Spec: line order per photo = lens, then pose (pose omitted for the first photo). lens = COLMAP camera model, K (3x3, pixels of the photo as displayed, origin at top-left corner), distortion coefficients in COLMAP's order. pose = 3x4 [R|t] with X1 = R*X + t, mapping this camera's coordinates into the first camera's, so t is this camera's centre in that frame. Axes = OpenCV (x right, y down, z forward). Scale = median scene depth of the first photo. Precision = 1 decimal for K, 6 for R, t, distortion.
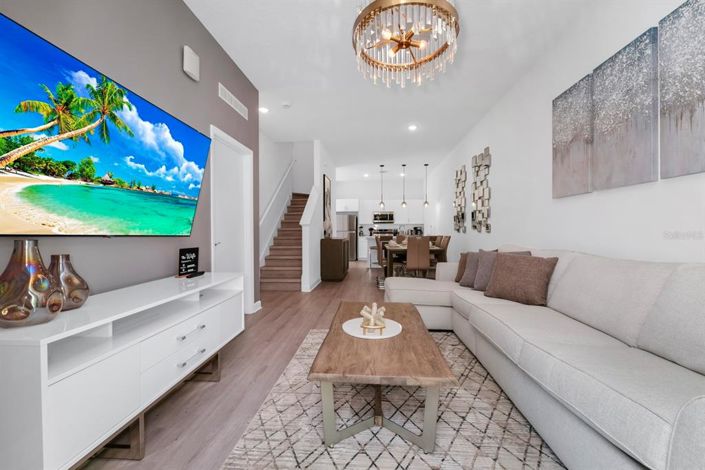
lens RADIAL K [[289.1, 0, 352.5], [0, 289.1, 235.0], [0, 0, 1]] dist [-0.001047, 0.000115]
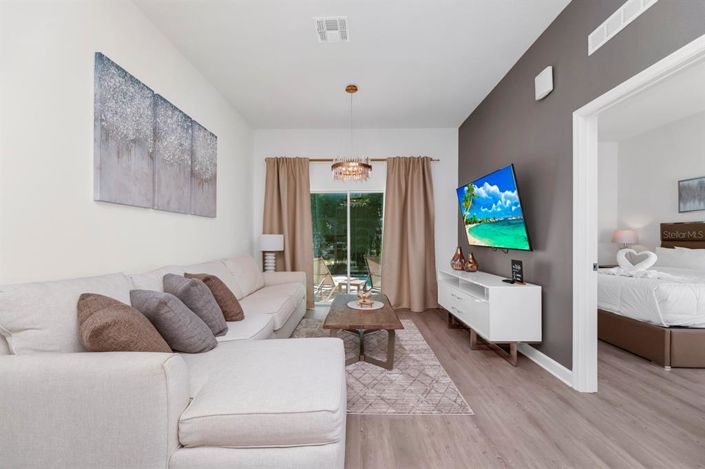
lens RADIAL K [[288.3, 0, 354.8], [0, 288.3, 238.7], [0, 0, 1]] dist [-0.000506, 0.000083]
pose [[-0.997147, 0.000538, -0.075484, 0.171855], [-0.000777, 0.999848, 0.017393, -0.053718], [0.075482, 0.017402, -0.996995, 1.838250]]
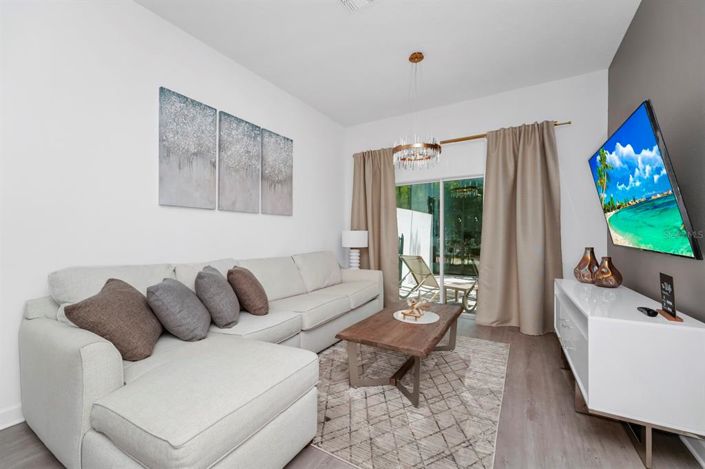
lens RADIAL K [[289.1, 0, 352.5], [0, 289.1, 234.5], [0, 0, 1]] dist [-0.001047, 0.000115]
pose [[-0.901439, 0.002569, 0.432898, -0.174479], [0.008882, 0.999882, 0.012563, -0.048606], [-0.432814, 0.015170, -0.901355, 1.630847]]
